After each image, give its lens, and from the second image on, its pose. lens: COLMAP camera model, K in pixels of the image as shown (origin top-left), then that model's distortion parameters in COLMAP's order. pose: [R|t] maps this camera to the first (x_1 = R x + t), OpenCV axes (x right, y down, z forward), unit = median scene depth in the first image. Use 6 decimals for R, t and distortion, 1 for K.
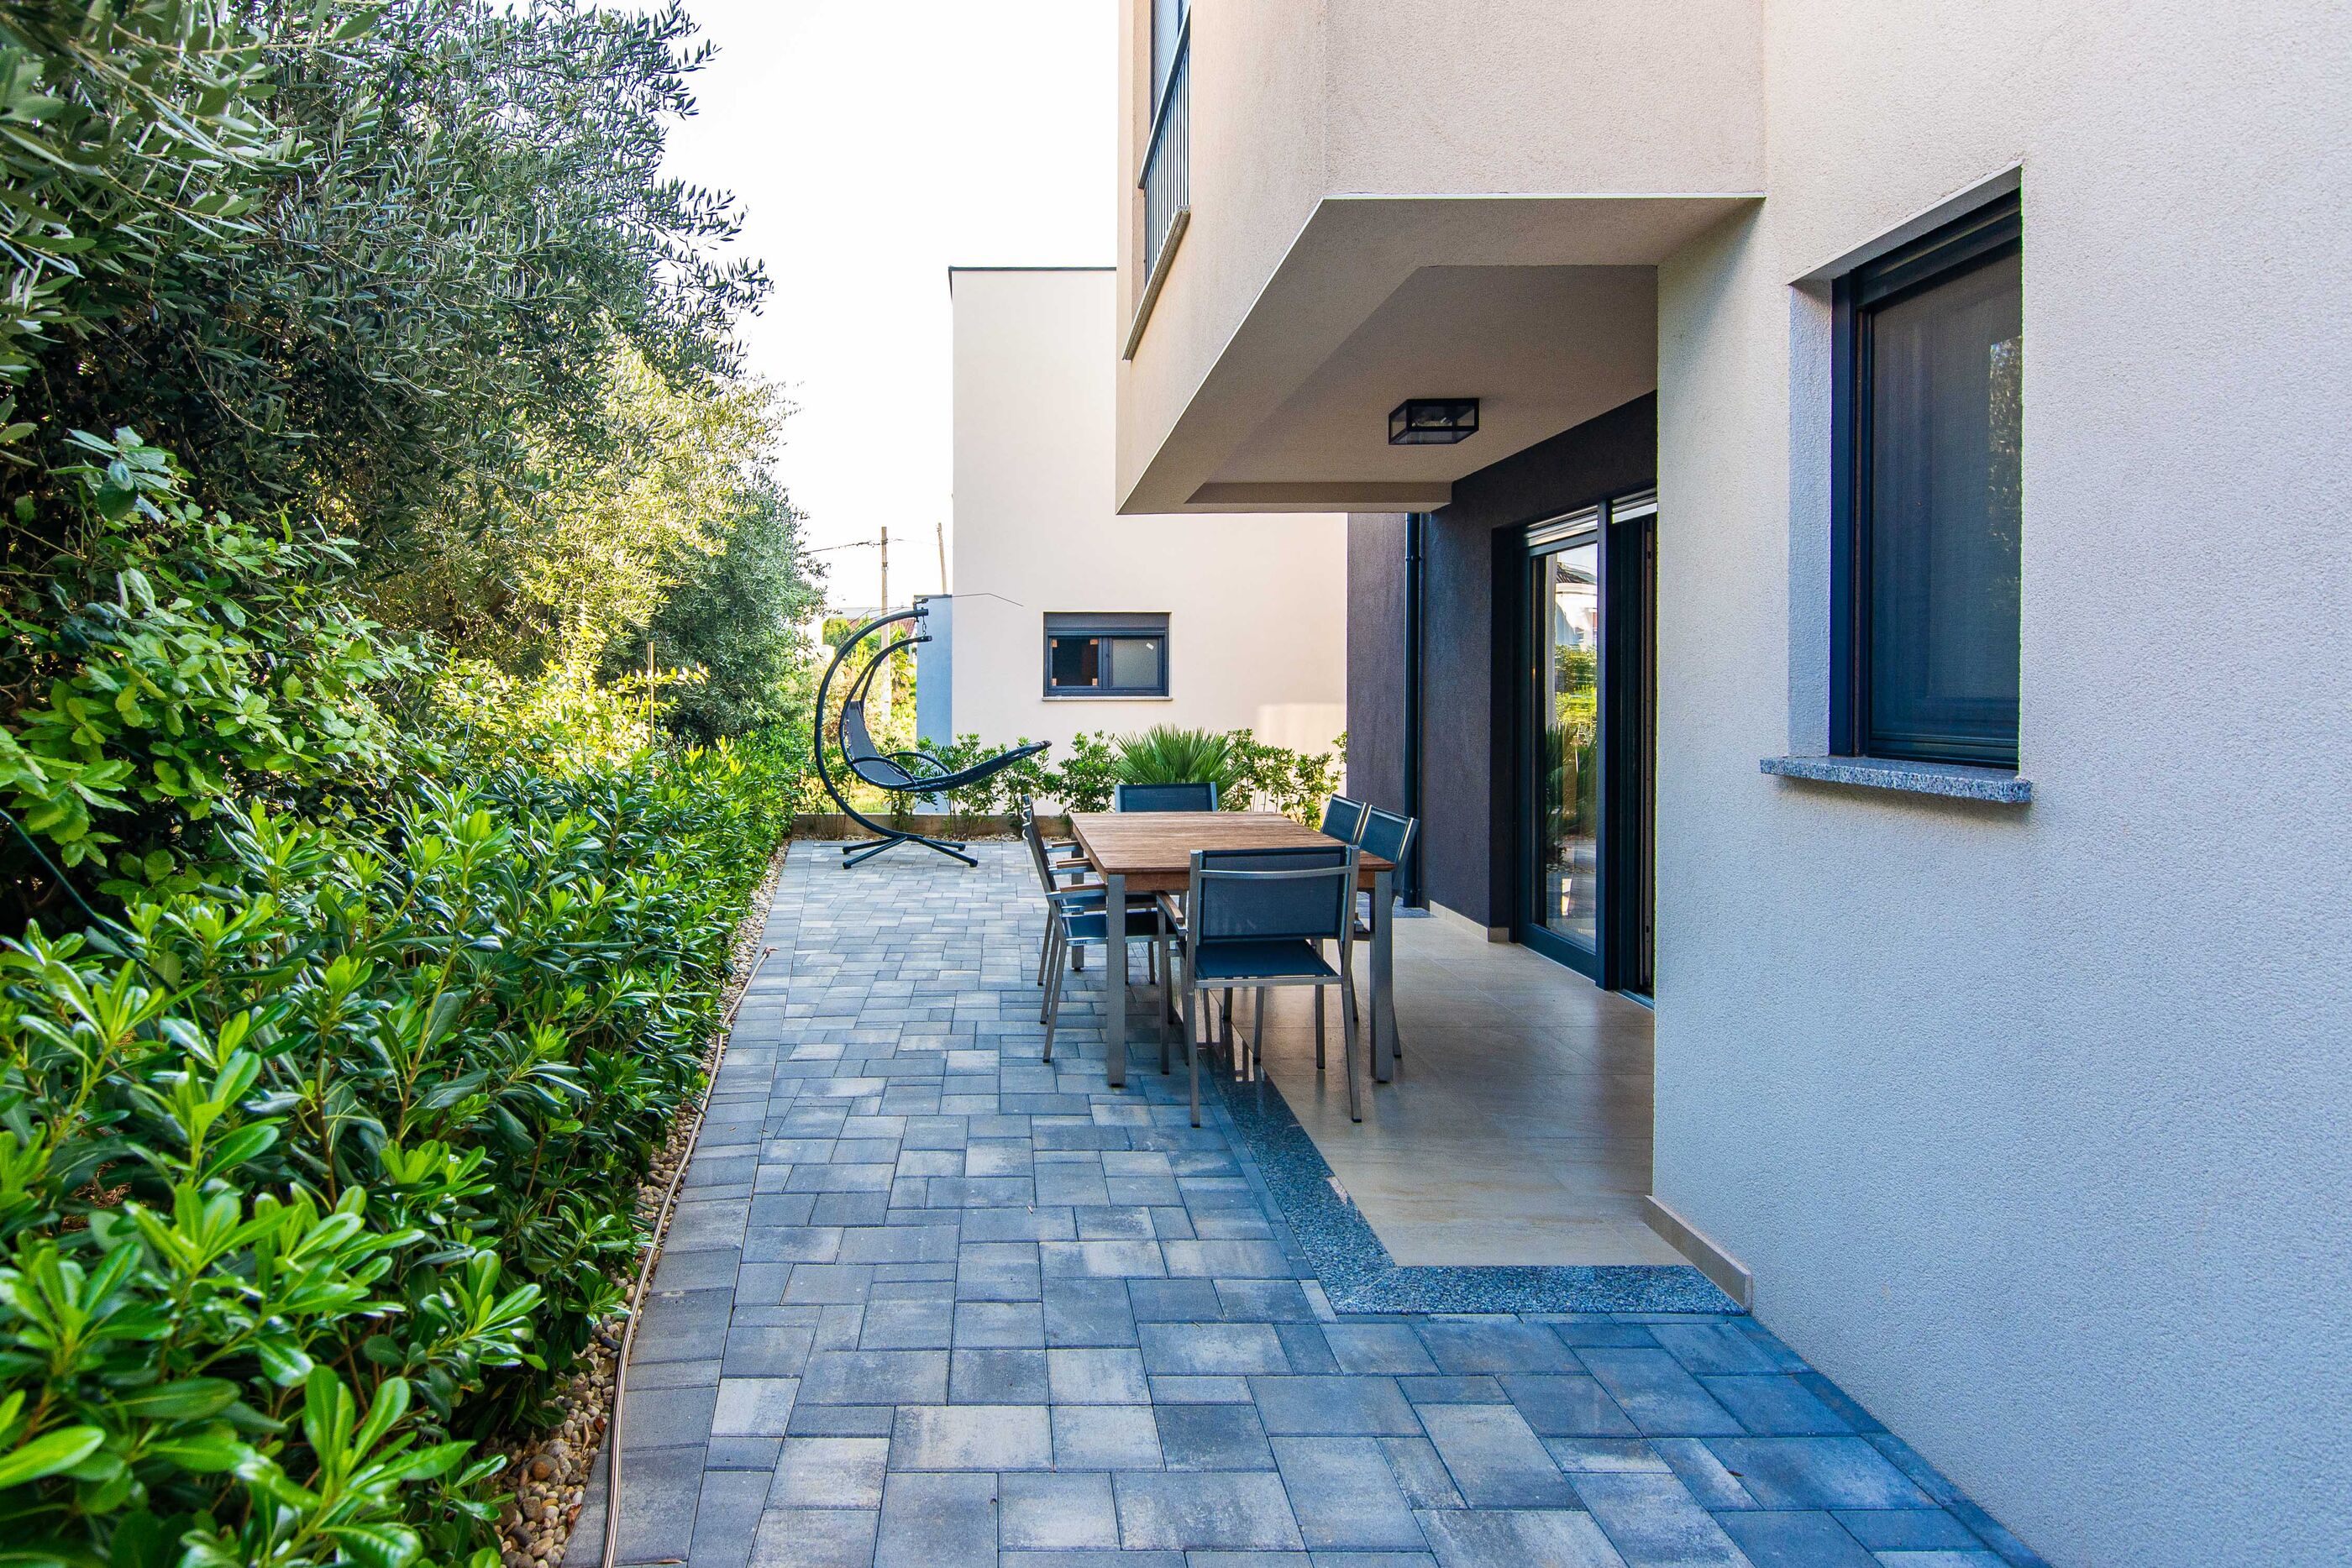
lens RADIAL K [[1372.3, 0, 1061.6], [0, 1372.3, 696.4], [0, 0, 1]] dist [-0.008542, -0.000386]
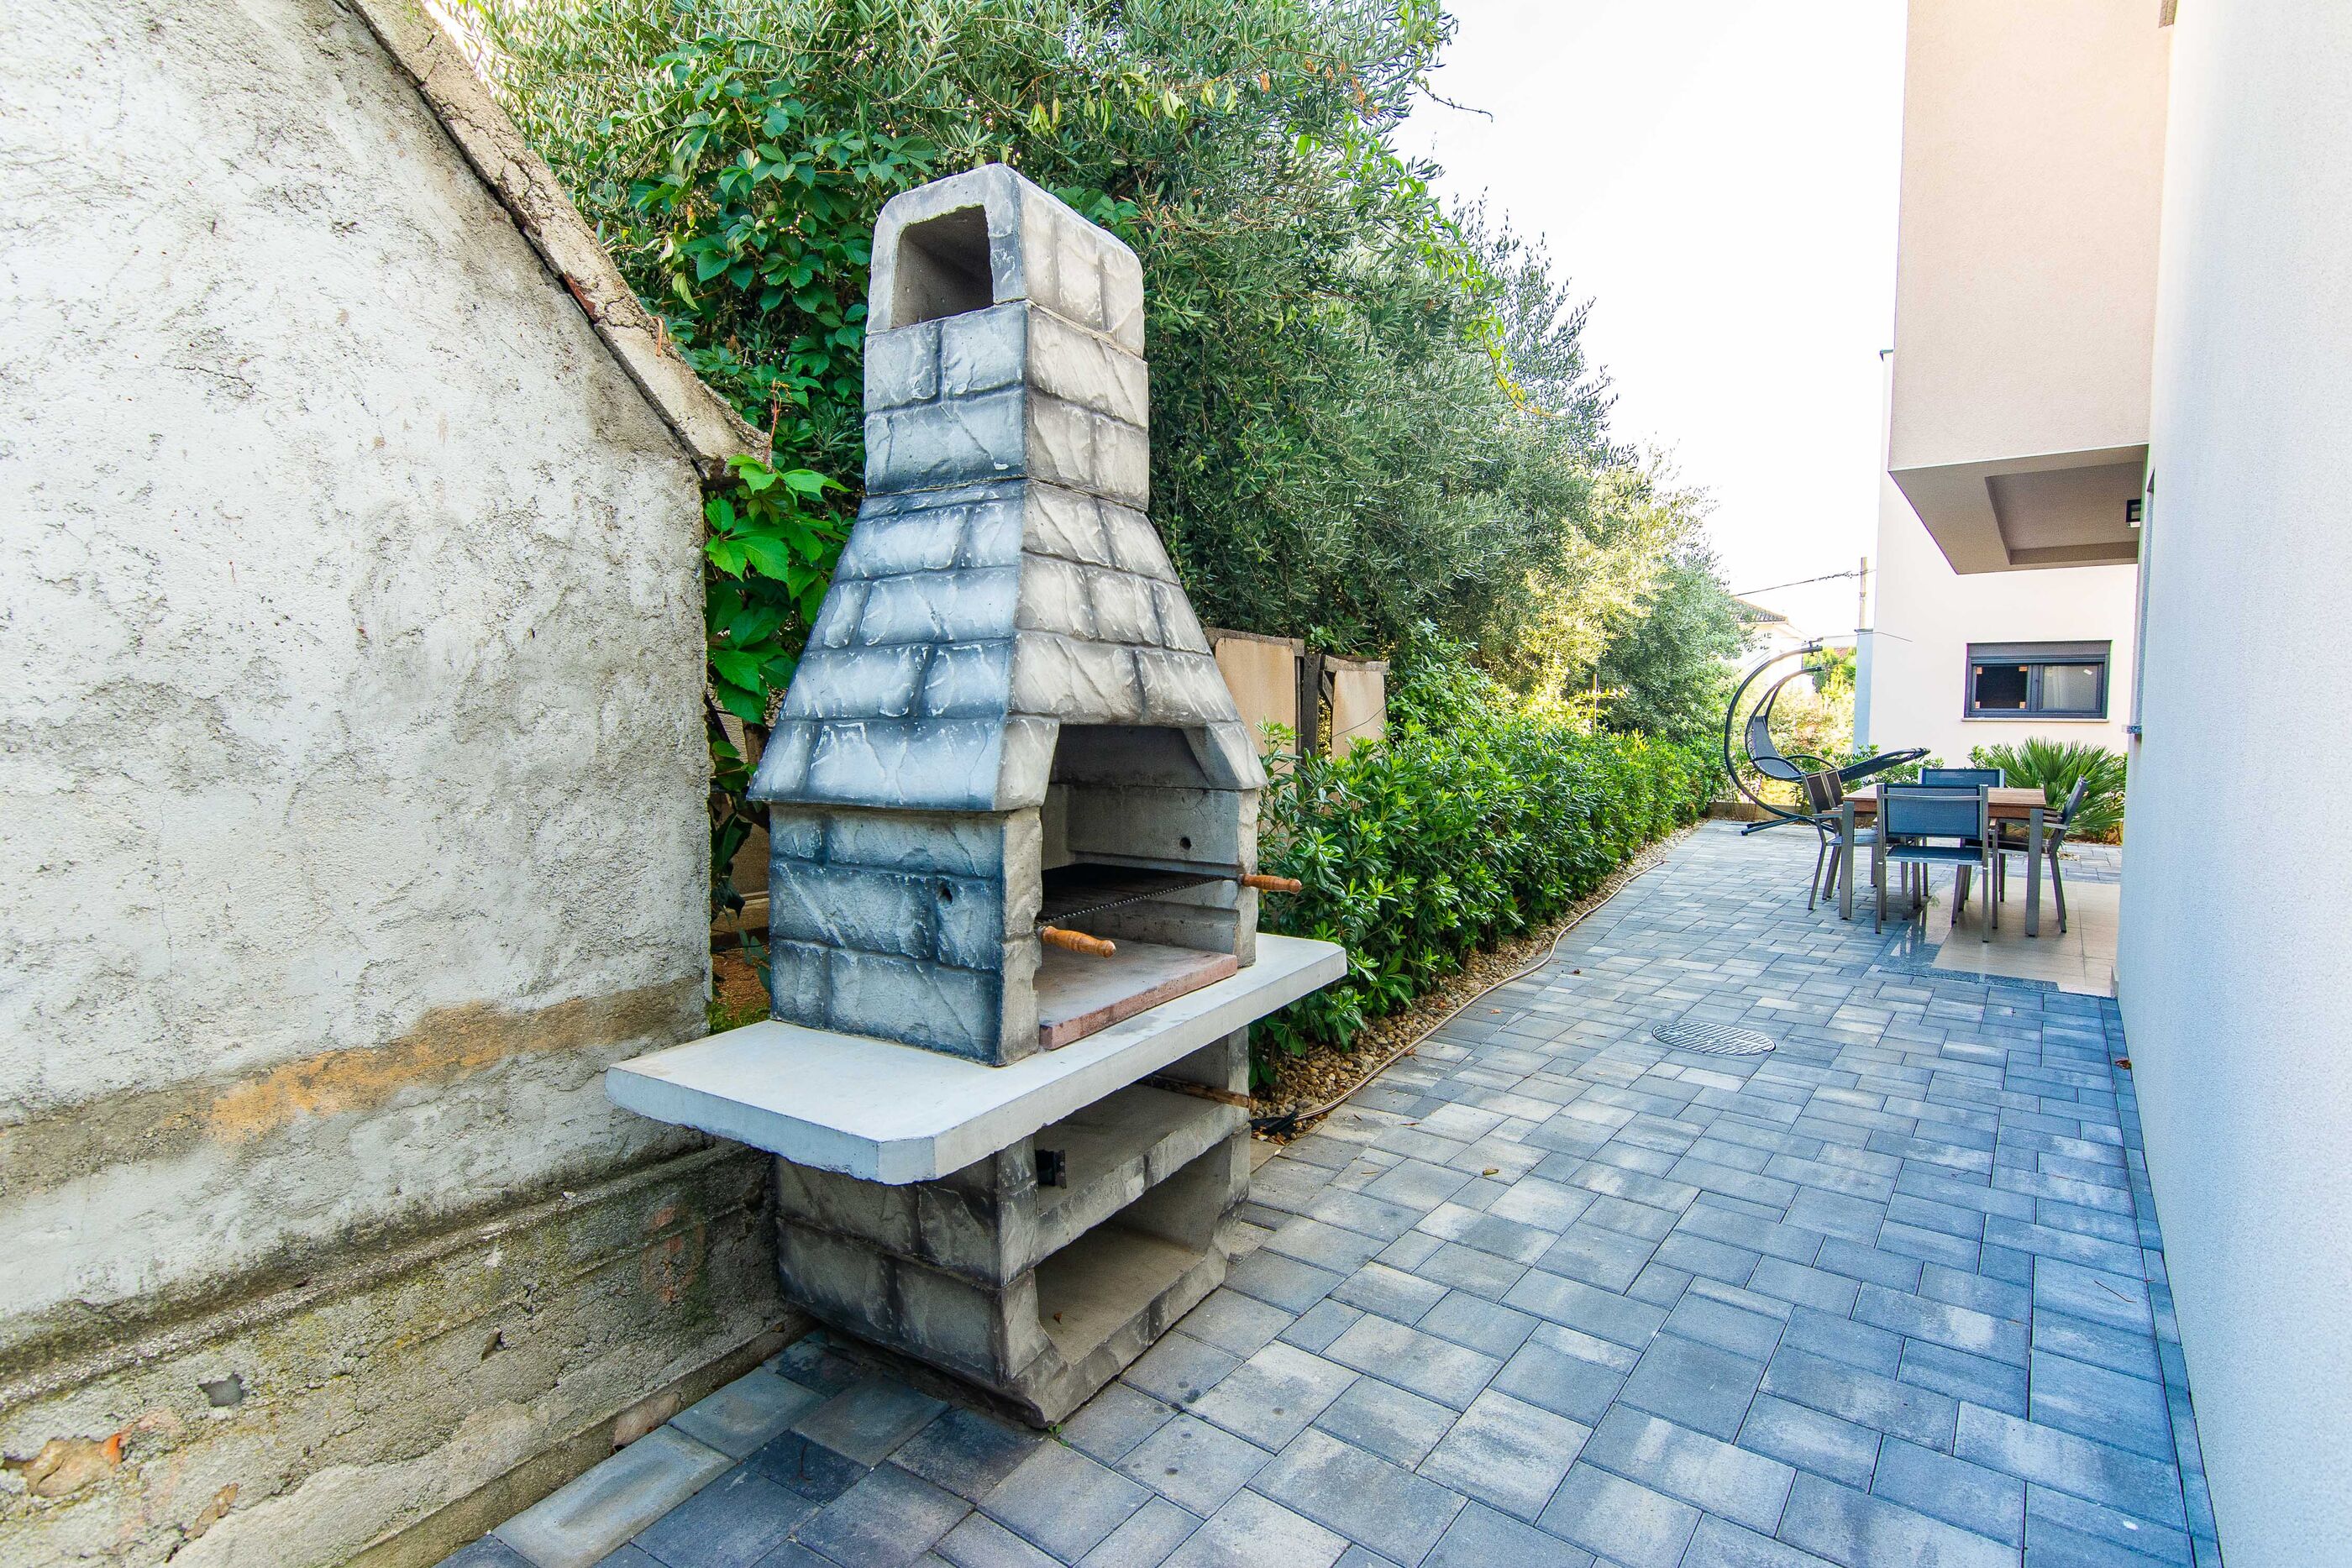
lens RADIAL K [[1151.3, 0, 1168.7], [0, 1151.3, 782.1], [0, 0, 1]] dist [0.001520, 0.000175]
pose [[0.786179, 0.044545, -0.616392, 0.132039], [-0.011945, 0.998308, 0.056910, 0.015347], [0.617884, -0.037378, 0.785380, -0.350532]]
